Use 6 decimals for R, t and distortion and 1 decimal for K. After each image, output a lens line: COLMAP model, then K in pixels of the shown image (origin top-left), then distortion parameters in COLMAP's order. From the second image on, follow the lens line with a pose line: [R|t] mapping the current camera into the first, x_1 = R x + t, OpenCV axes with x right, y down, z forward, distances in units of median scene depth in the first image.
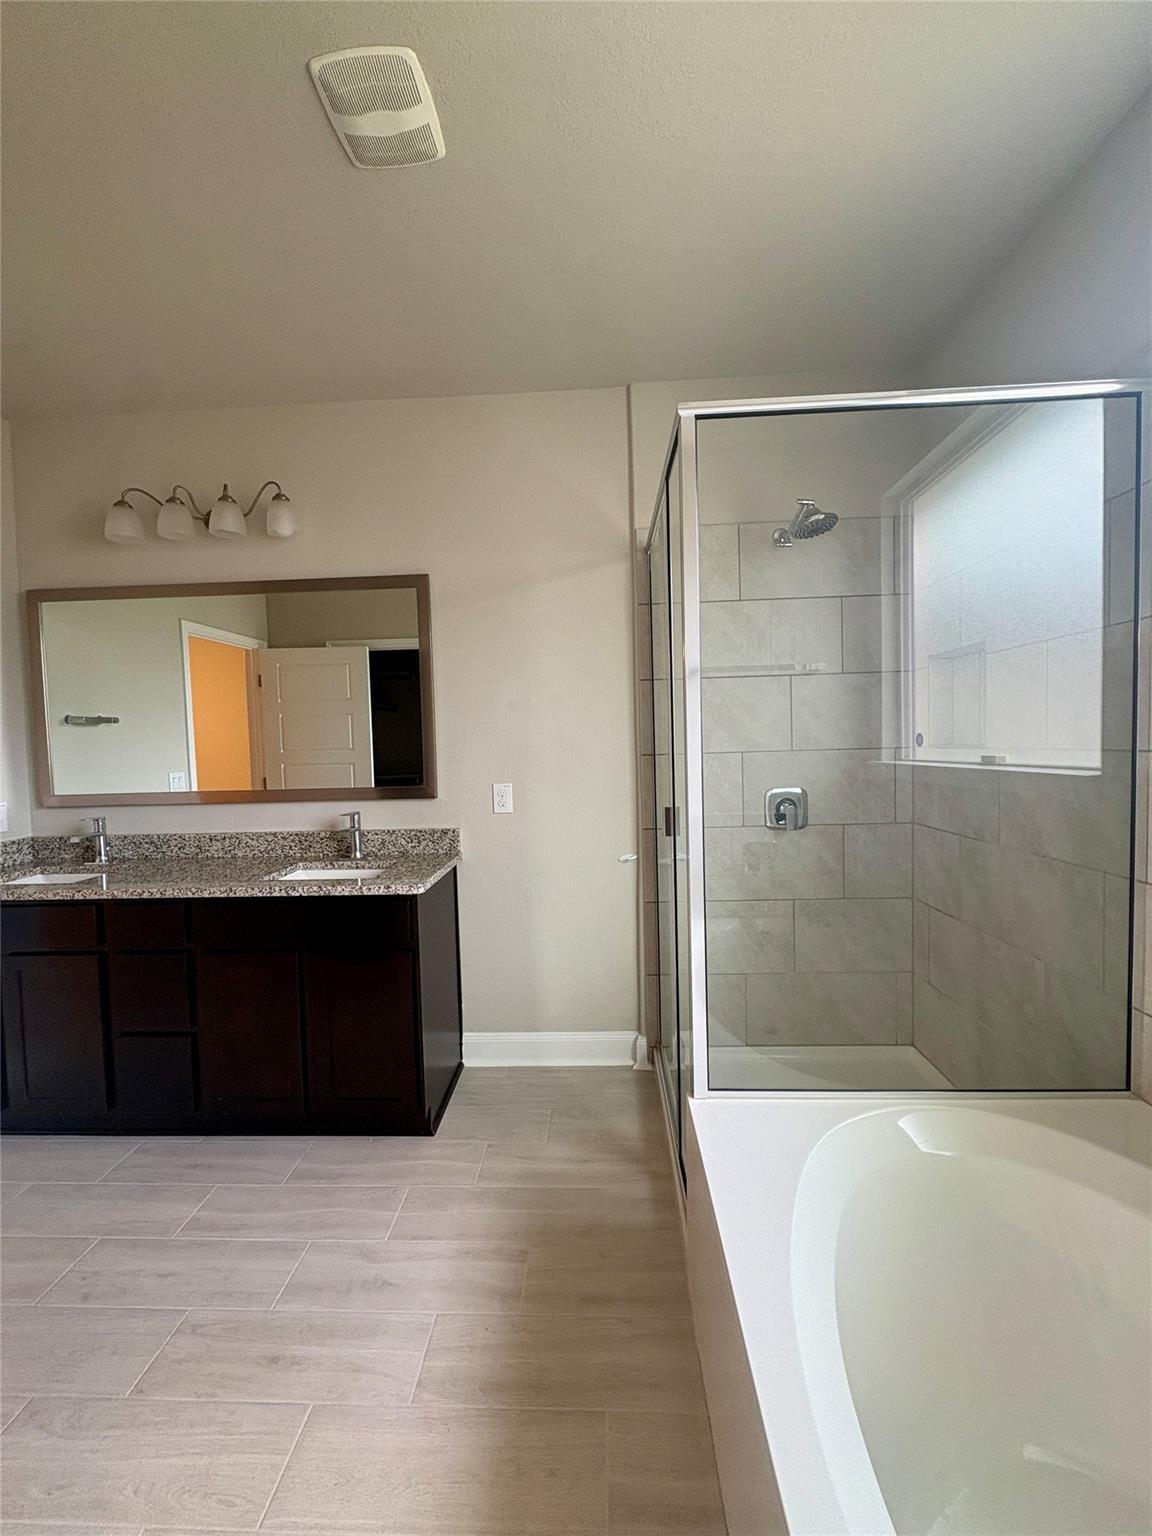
lens RADIAL K [[609.4, 0, 575.2], [0, 609.4, 766.6], [0, 0, 1]] dist [-0.000656, 0.000138]
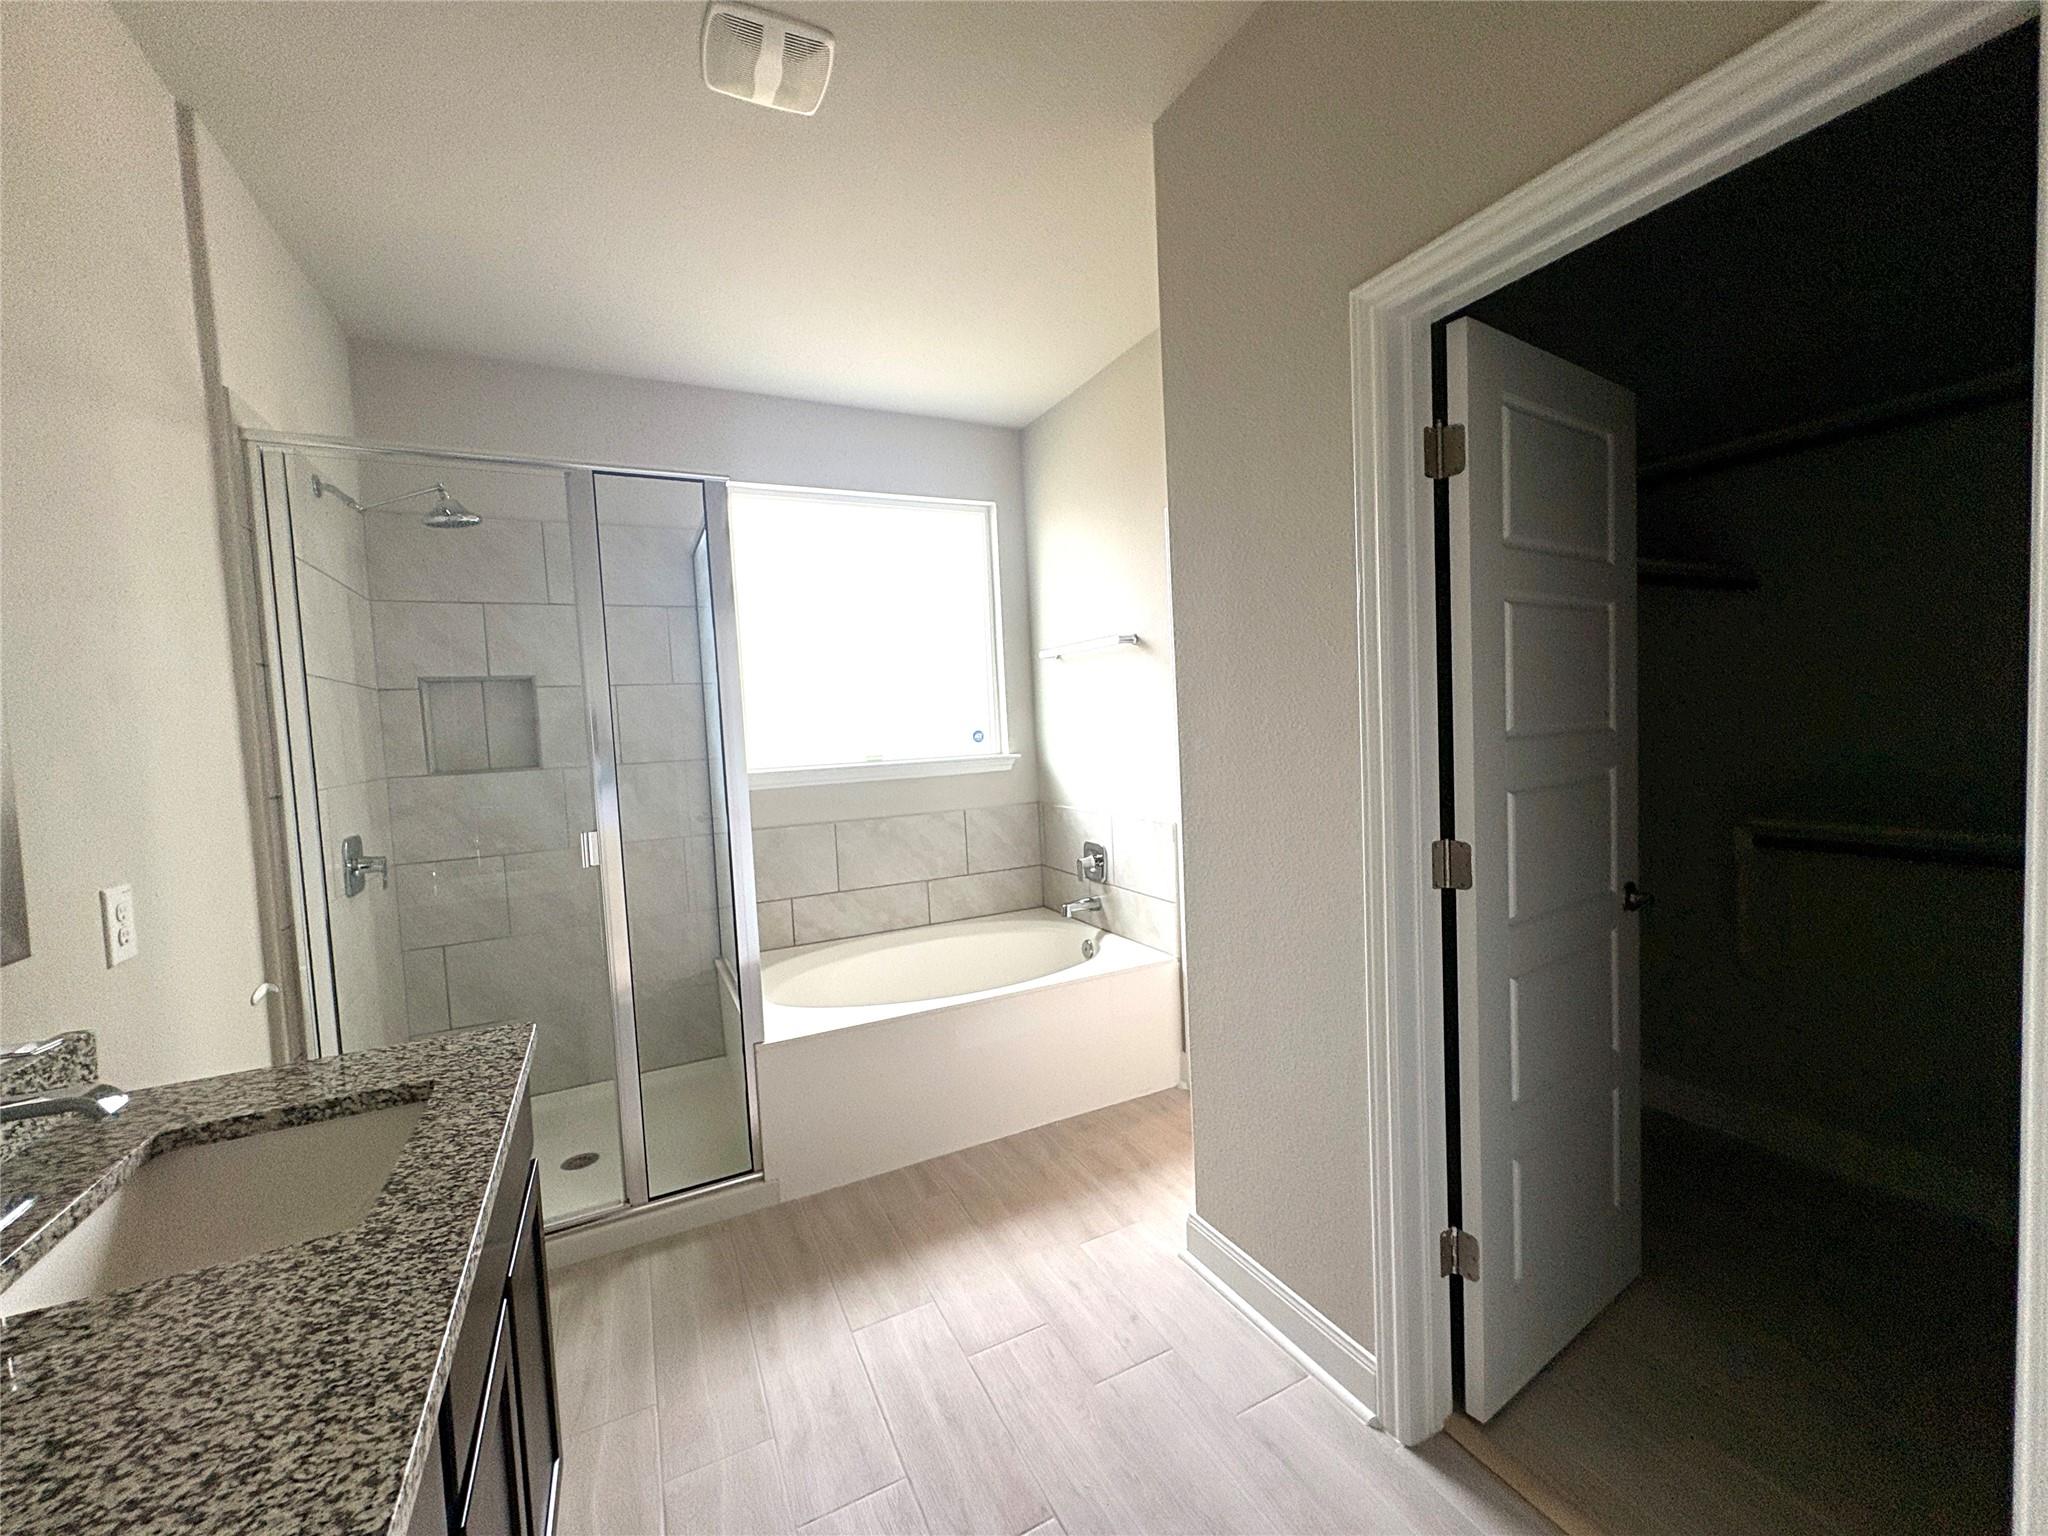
lens RADIAL K [[817.1, 0, 1024.0], [0, 817.1, 768.0], [0, 0, 1]] dist [0.000473, 0.000196]
pose [[-0.484704, -0.001534, 0.874677, -1.233020], [0.095022, 0.993988, 0.054400, -0.030029], [-0.869502, 0.109481, -0.481644, 1.064241]]
